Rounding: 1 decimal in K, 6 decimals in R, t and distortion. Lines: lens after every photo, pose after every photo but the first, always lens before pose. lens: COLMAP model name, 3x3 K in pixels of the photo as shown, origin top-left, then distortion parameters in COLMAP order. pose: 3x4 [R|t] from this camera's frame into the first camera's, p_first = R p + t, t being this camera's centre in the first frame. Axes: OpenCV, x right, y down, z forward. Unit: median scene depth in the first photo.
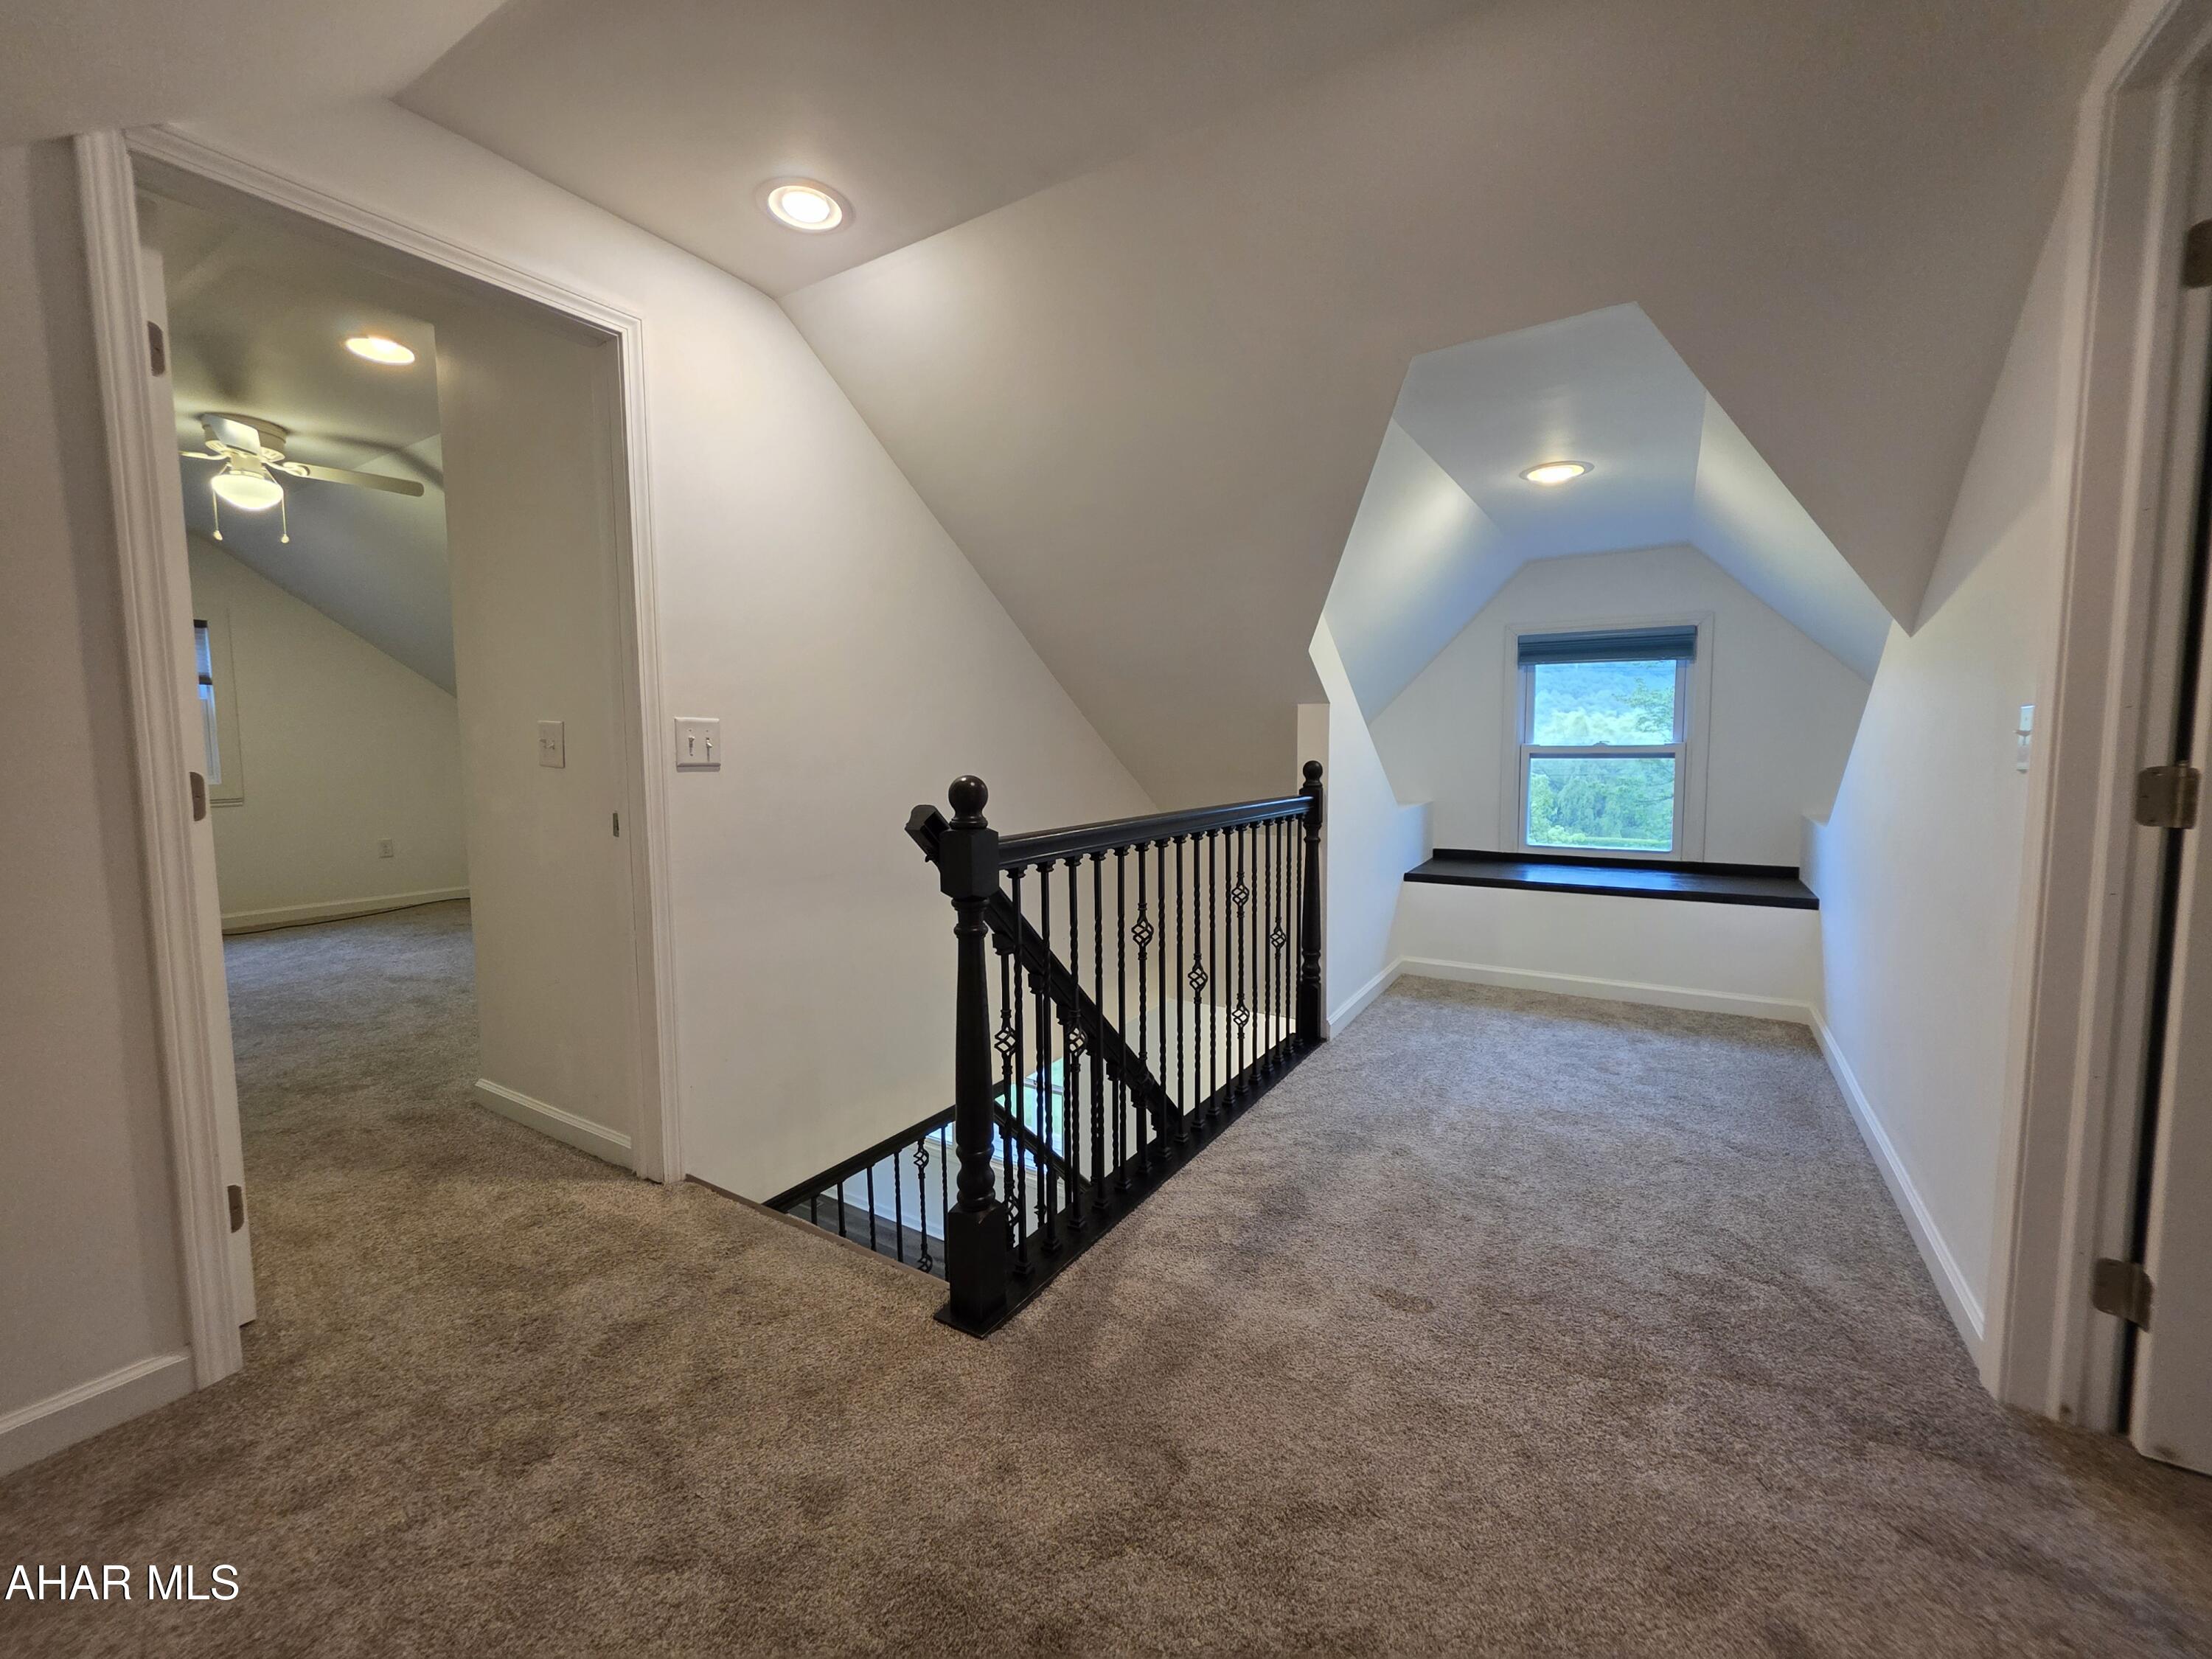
lens RADIAL K [[890.9, 0, 1098.2], [0, 890.9, 820.6], [0, 0, 1]] dist [0.000603, 0.000084]
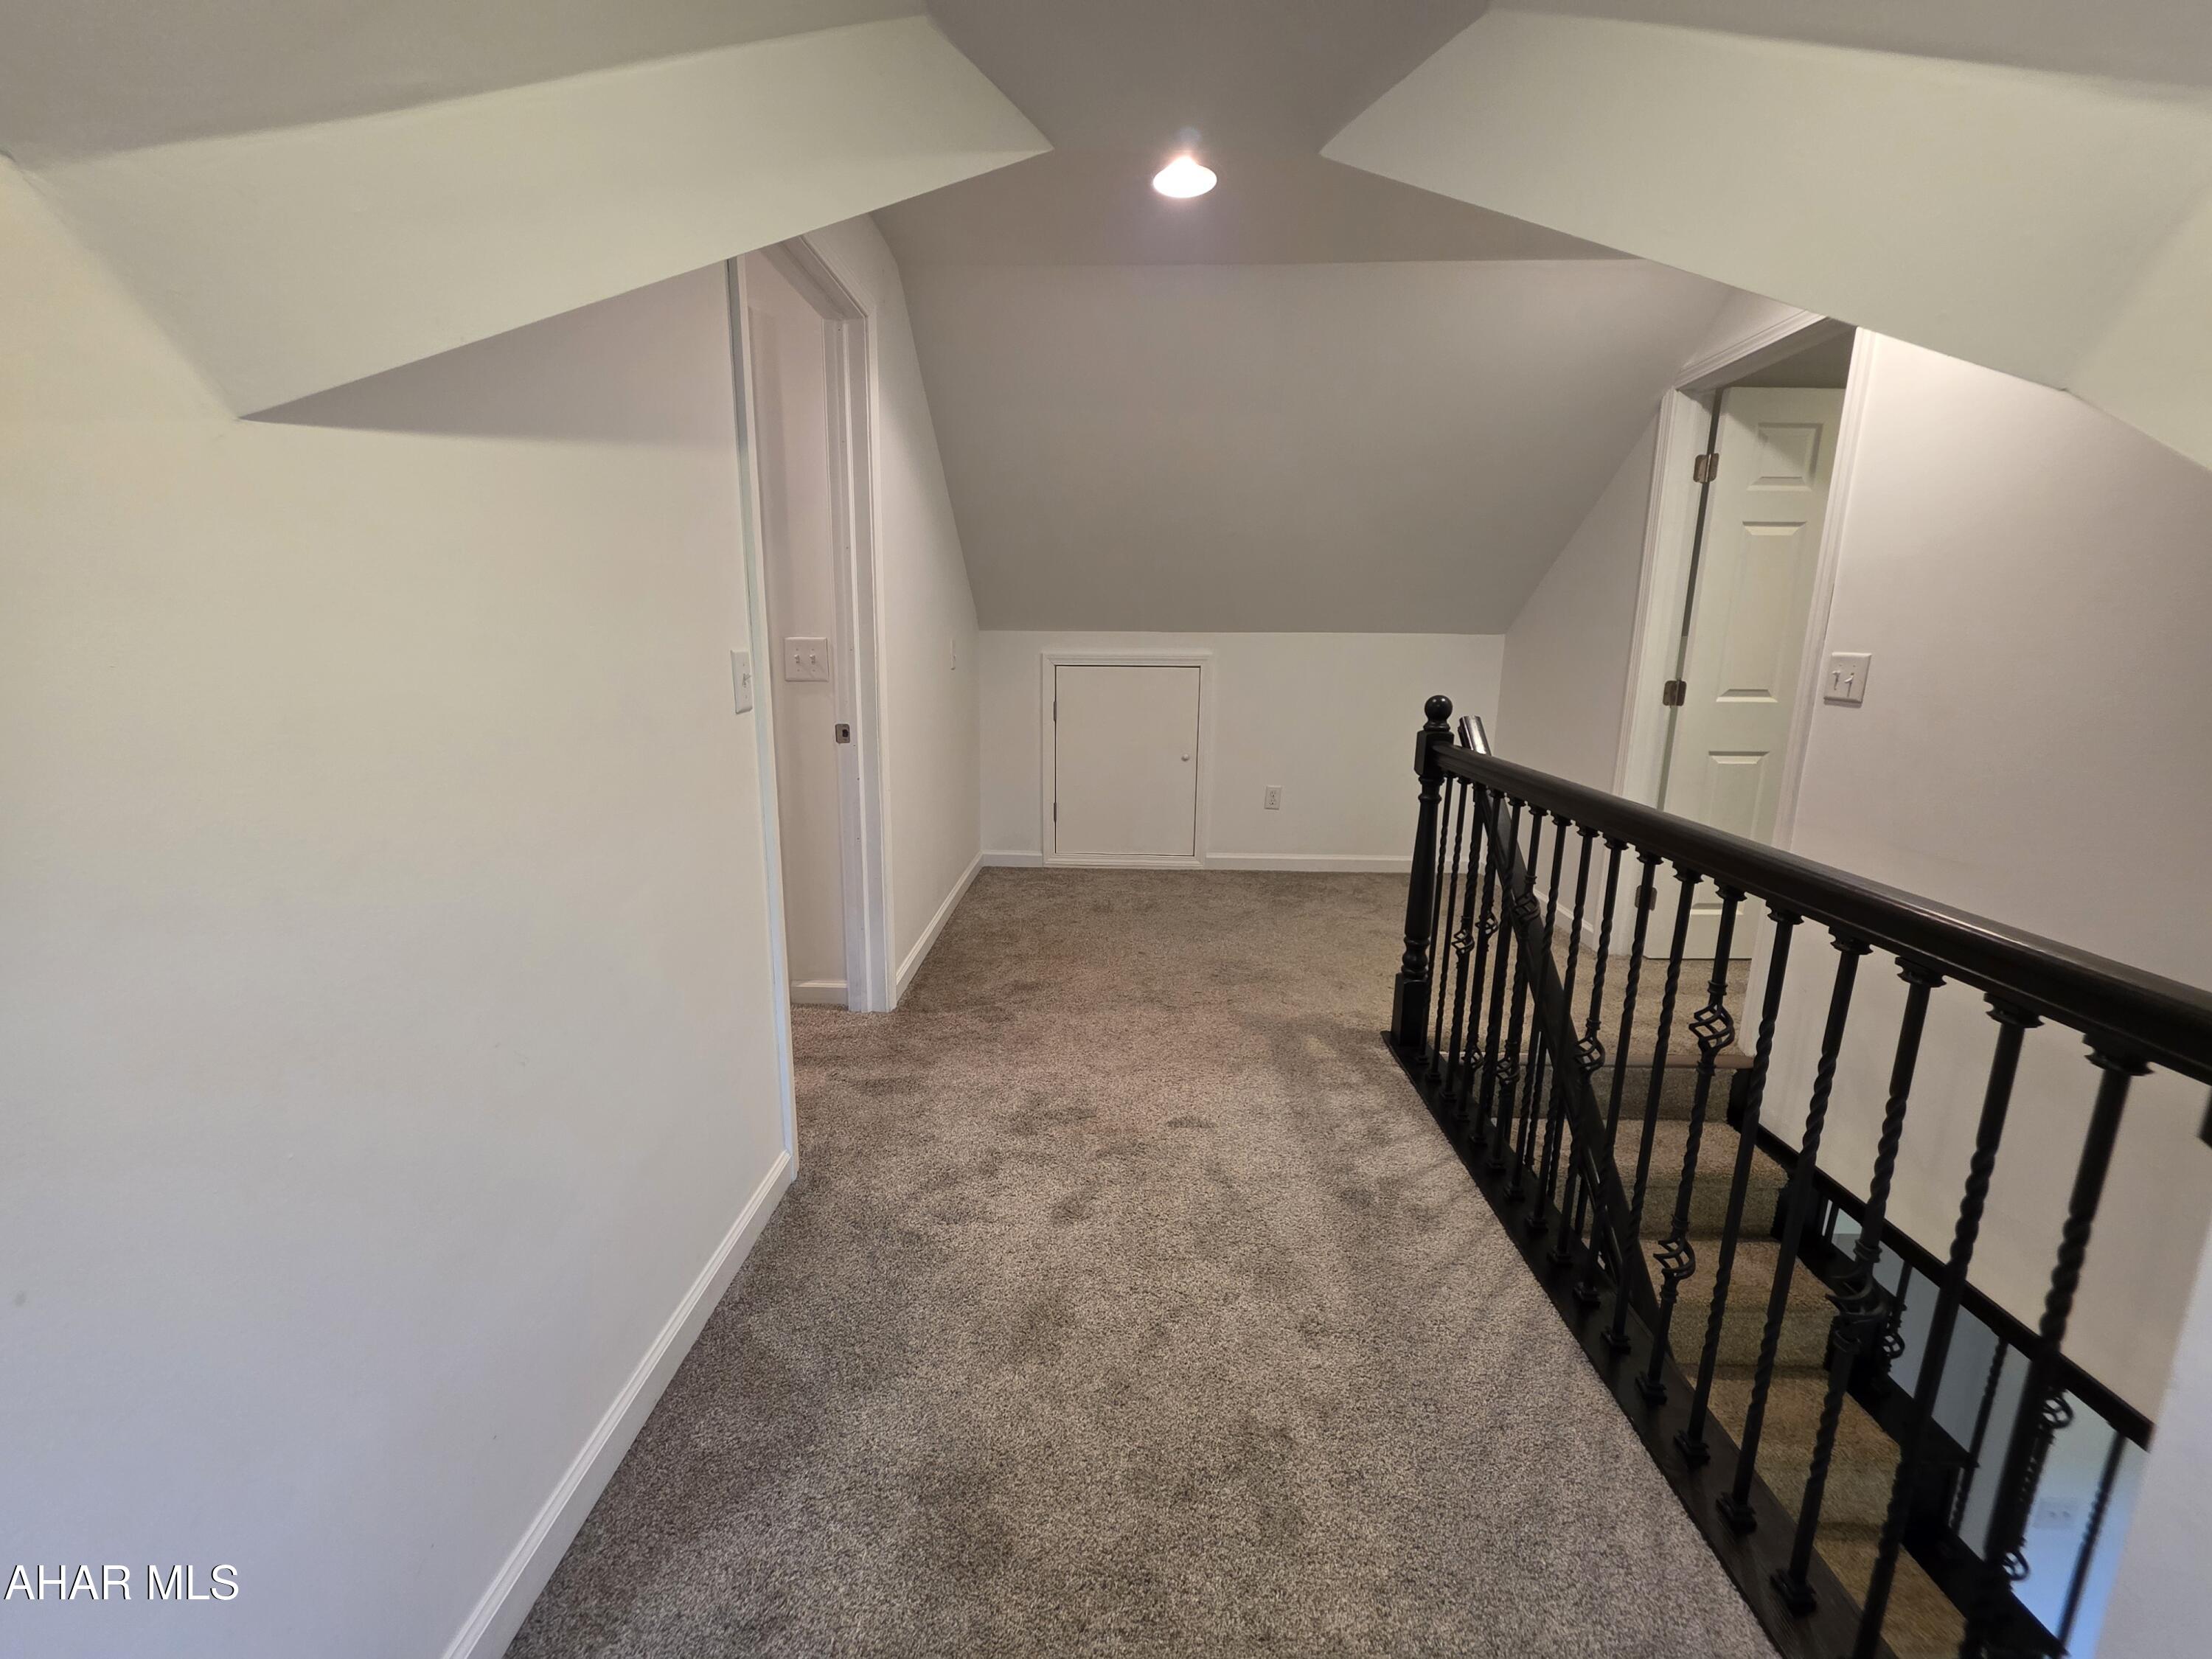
lens RADIAL K [[933.3, 0, 1082.0], [0, 933.3, 822.0], [0, 0, 1]] dist [-0.000218, 0.000012]
pose [[-0.867973, 0.095943, -0.487255, 0.859950], [-0.052021, 0.958196, 0.281342, -0.187307], [0.493879, 0.269545, -0.826698, 1.518724]]
